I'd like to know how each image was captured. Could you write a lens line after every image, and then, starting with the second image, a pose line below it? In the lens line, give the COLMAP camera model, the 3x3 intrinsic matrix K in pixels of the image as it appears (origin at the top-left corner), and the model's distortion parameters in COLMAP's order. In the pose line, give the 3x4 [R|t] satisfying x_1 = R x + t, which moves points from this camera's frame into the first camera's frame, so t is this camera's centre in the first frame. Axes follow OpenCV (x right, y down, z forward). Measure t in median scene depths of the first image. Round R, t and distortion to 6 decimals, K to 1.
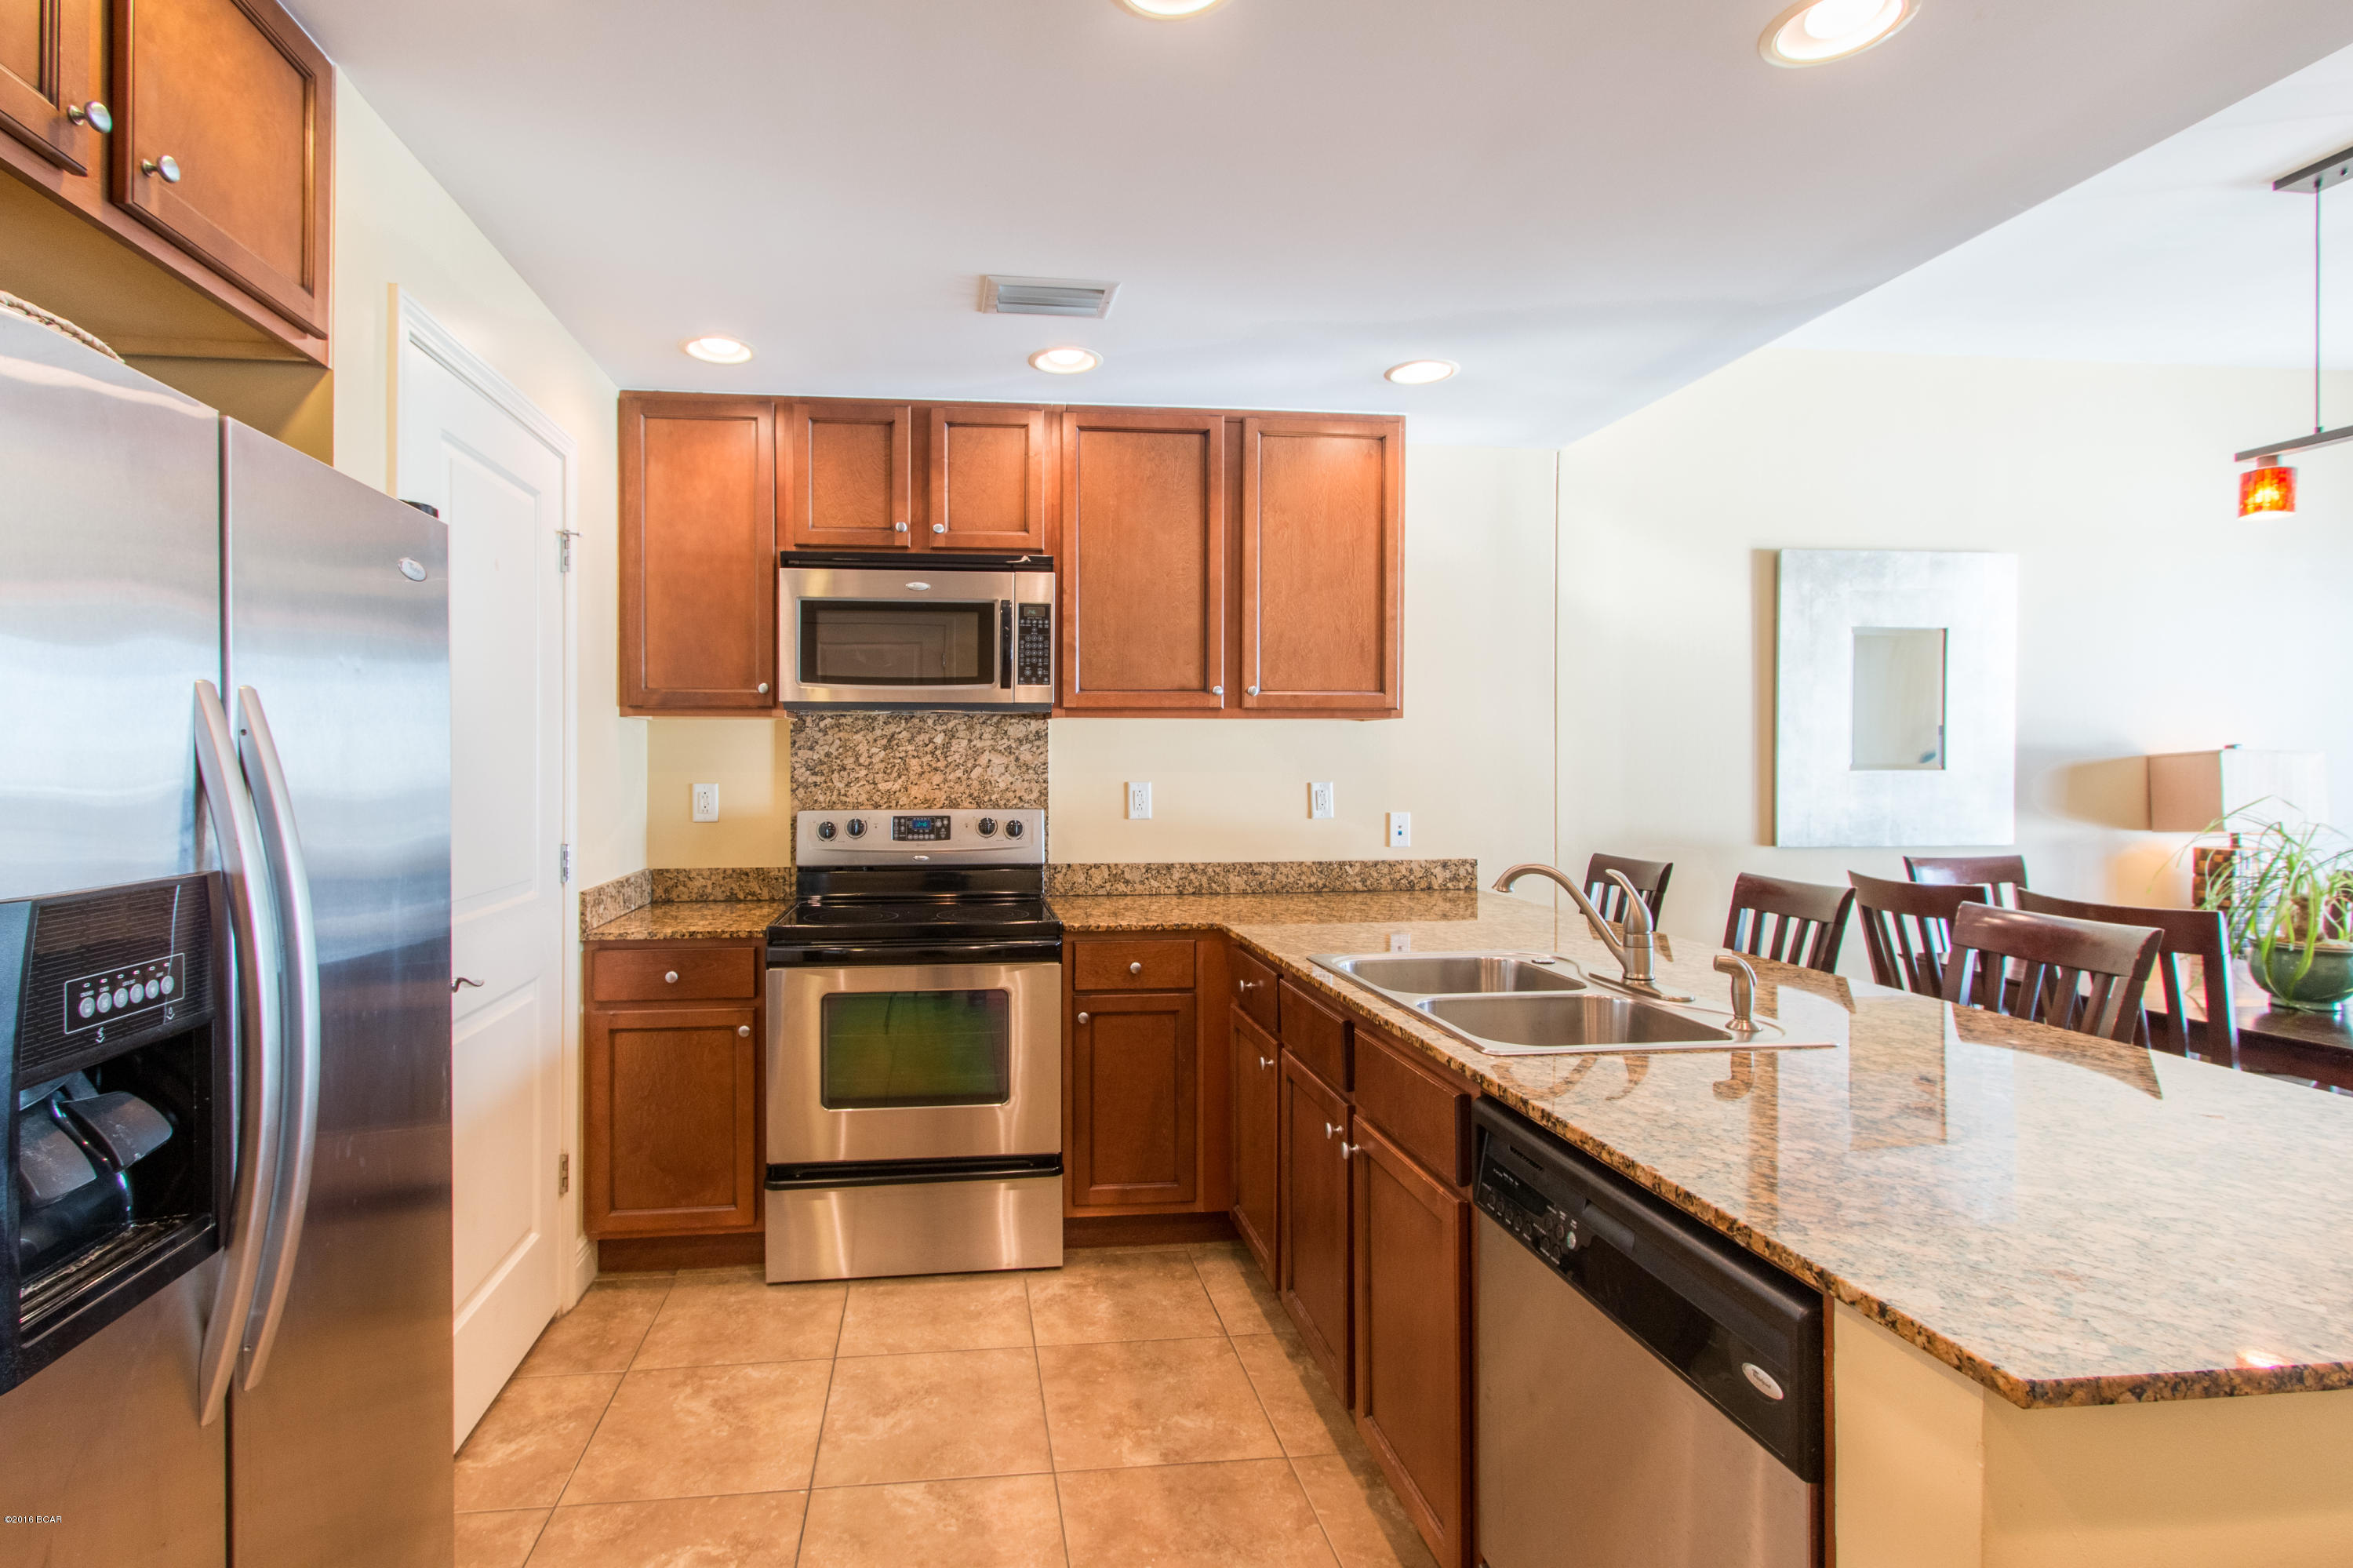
lens RADIAL K [[1067.4, 0, 1169.4], [0, 1067.4, 786.3], [0, 0, 1]] dist [-0.001562, -0.000103]
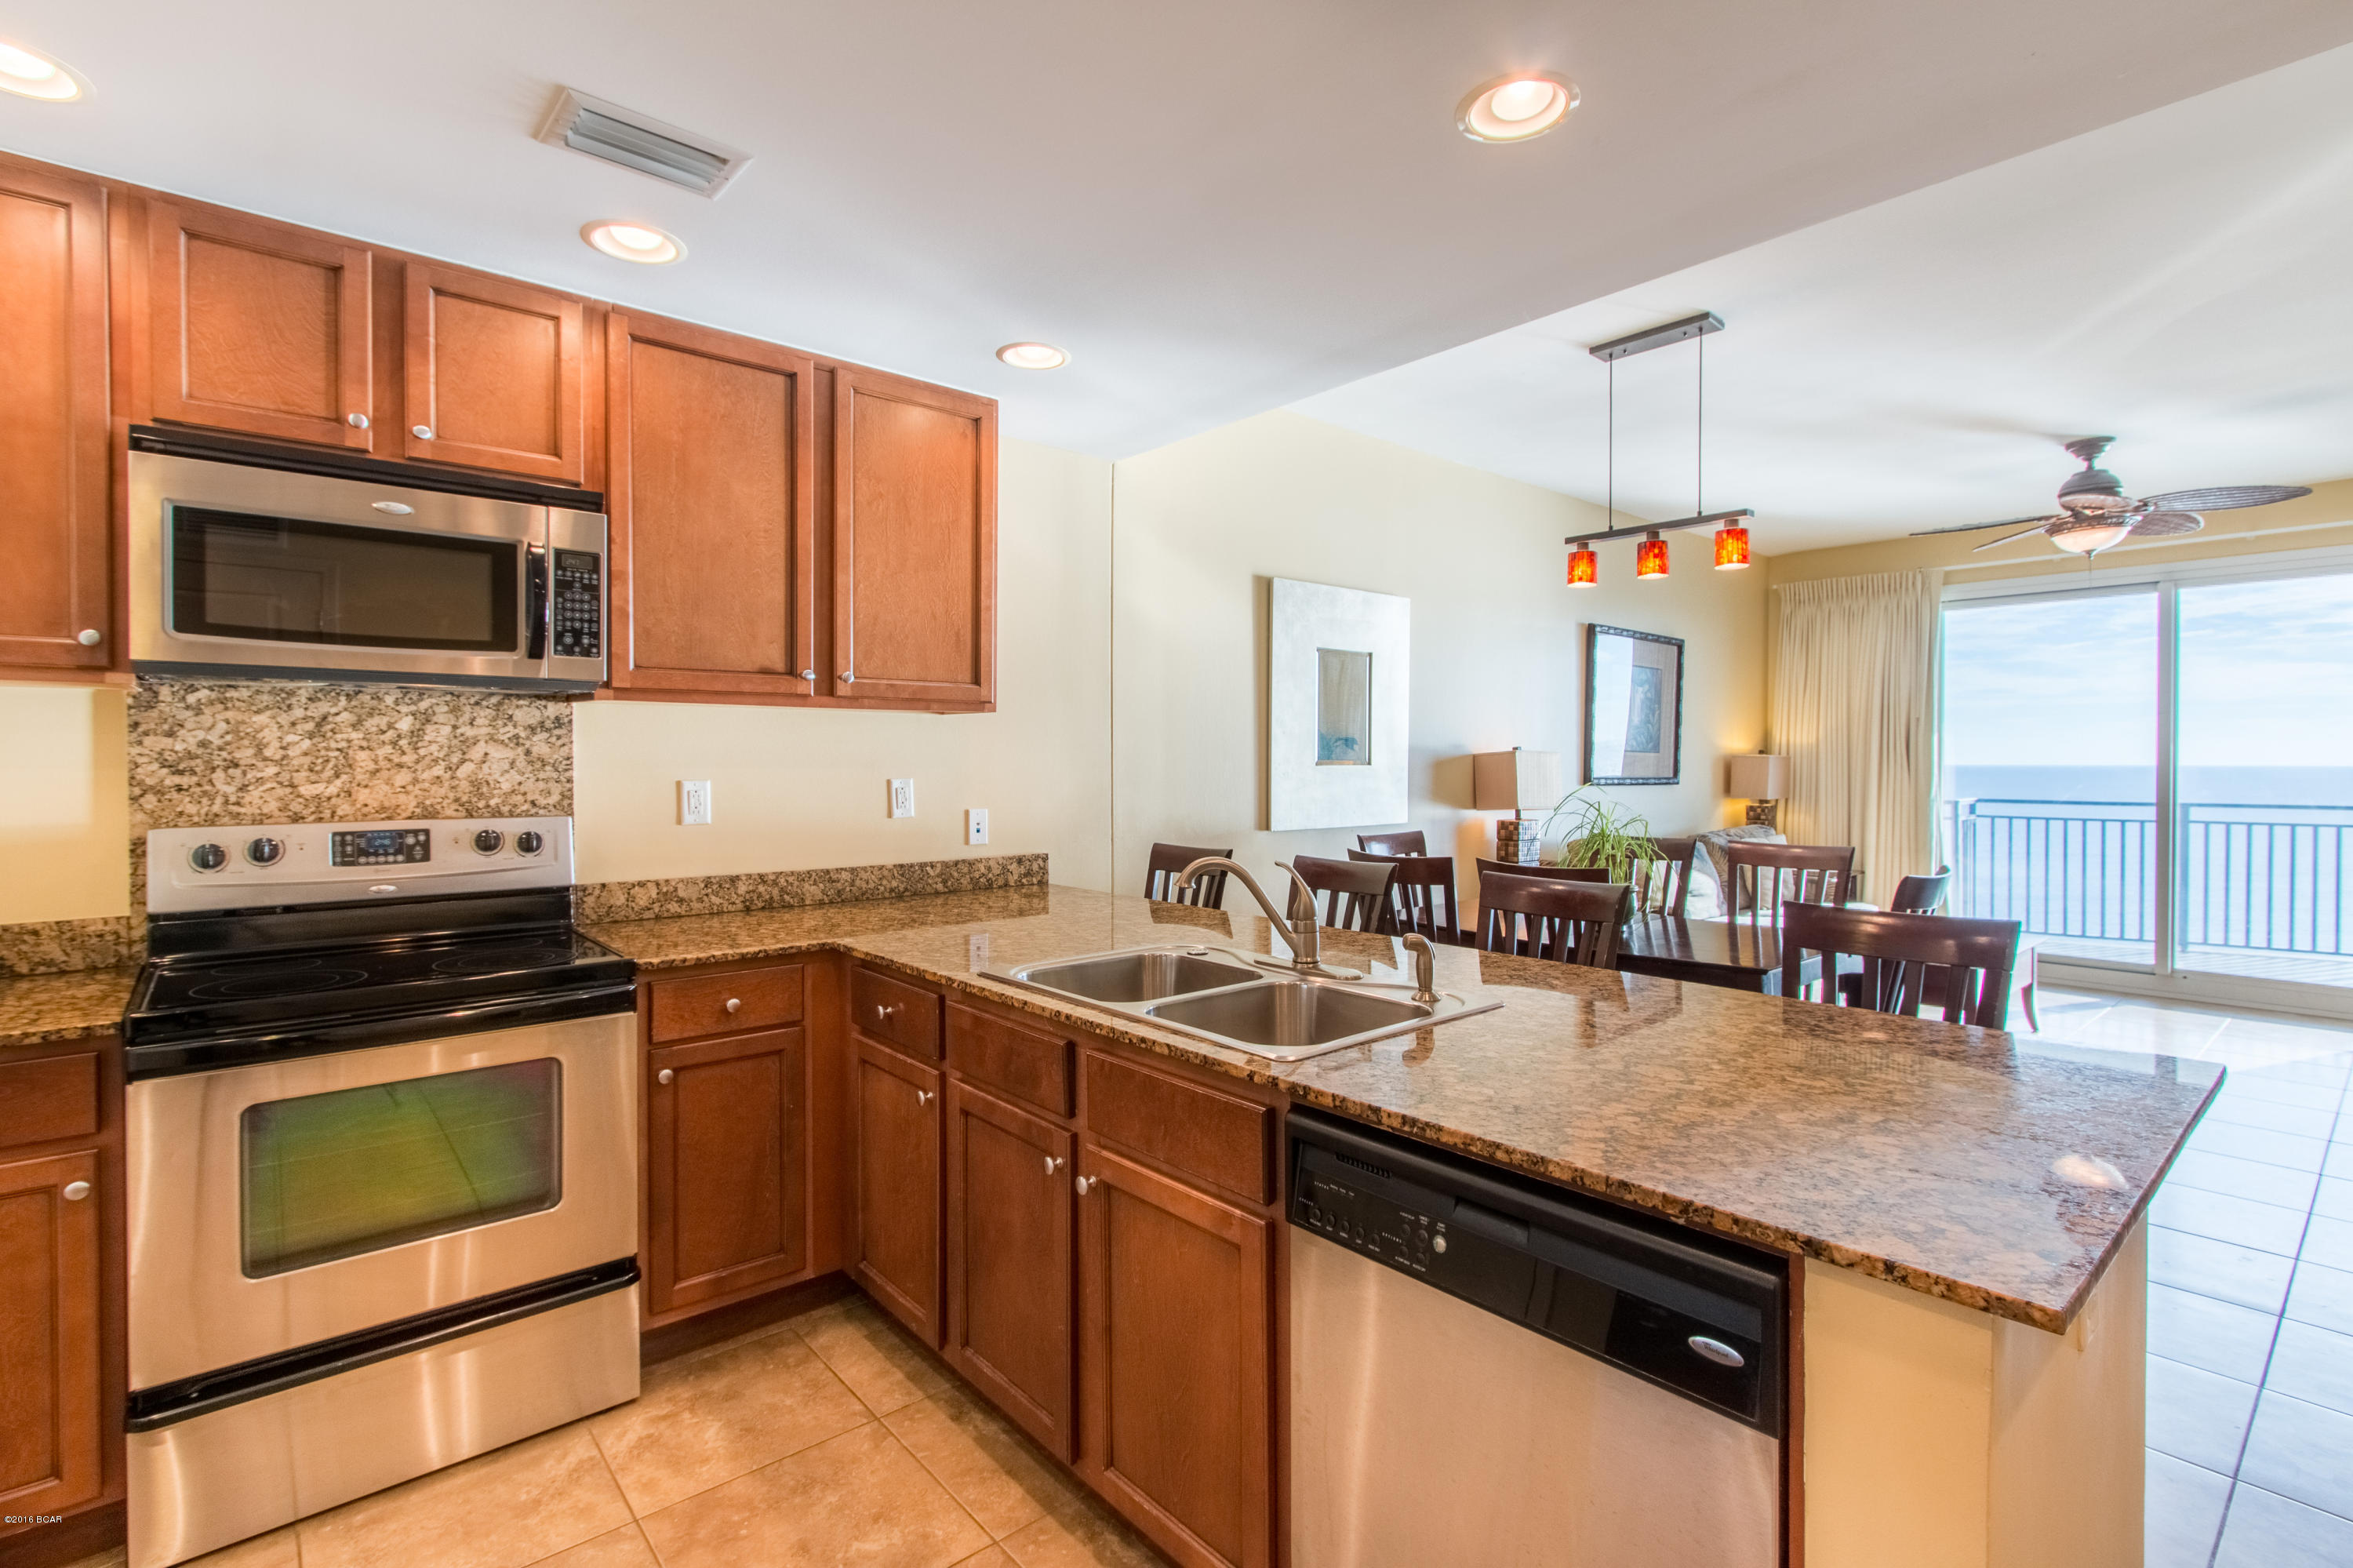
lens RADIAL K [[1008.2, 0, 1176.5], [0, 1008.2, 784.0], [0, 0, 1]] dist [0.001297, -0.000456]
pose [[0.853198, -0.010618, 0.521479, -0.135824], [0.009333, 0.999943, 0.005091, -0.002097], [-0.521503, 0.000523, 0.853249, 0.147195]]
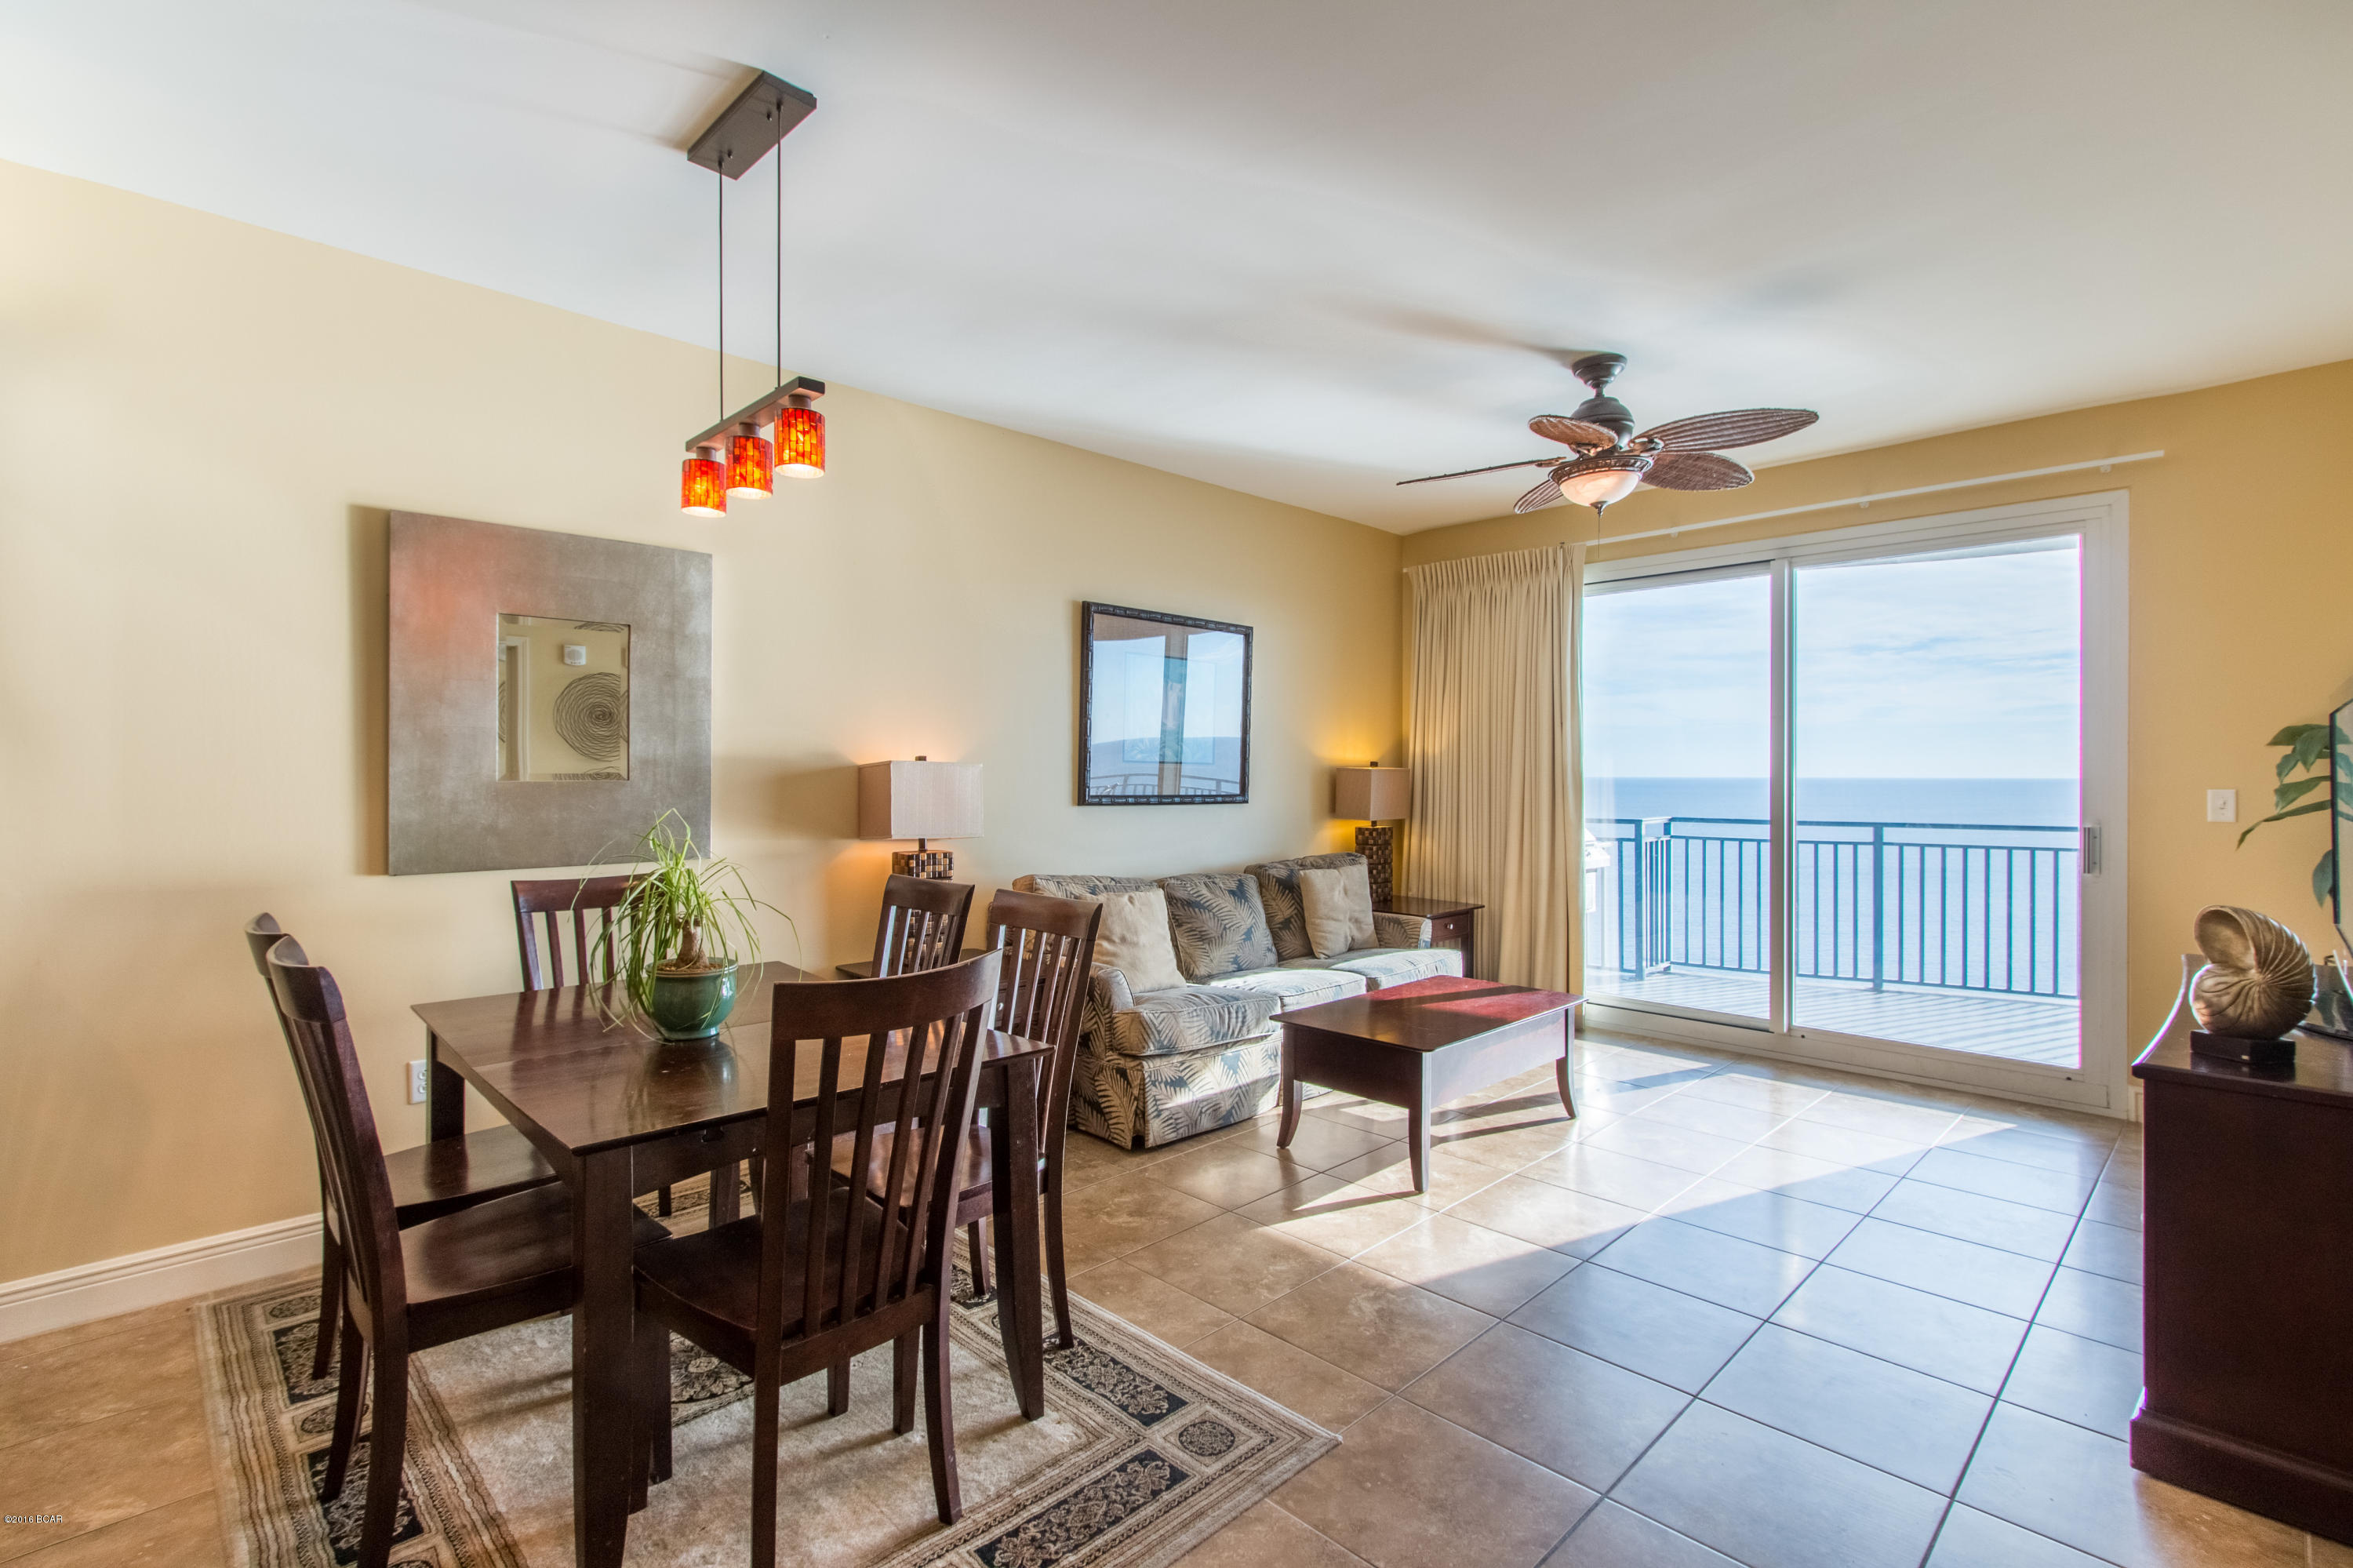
lens RADIAL K [[1067.4, 0, 1169.4], [0, 1067.4, 786.3], [0, 0, 1]] dist [-0.001562, -0.000103]
pose [[0.805422, -0.006732, 0.592664, 0.844898], [0.012062, 0.999915, -0.005033, -0.000755], [-0.592579, 0.011202, 0.805434, 0.002536]]
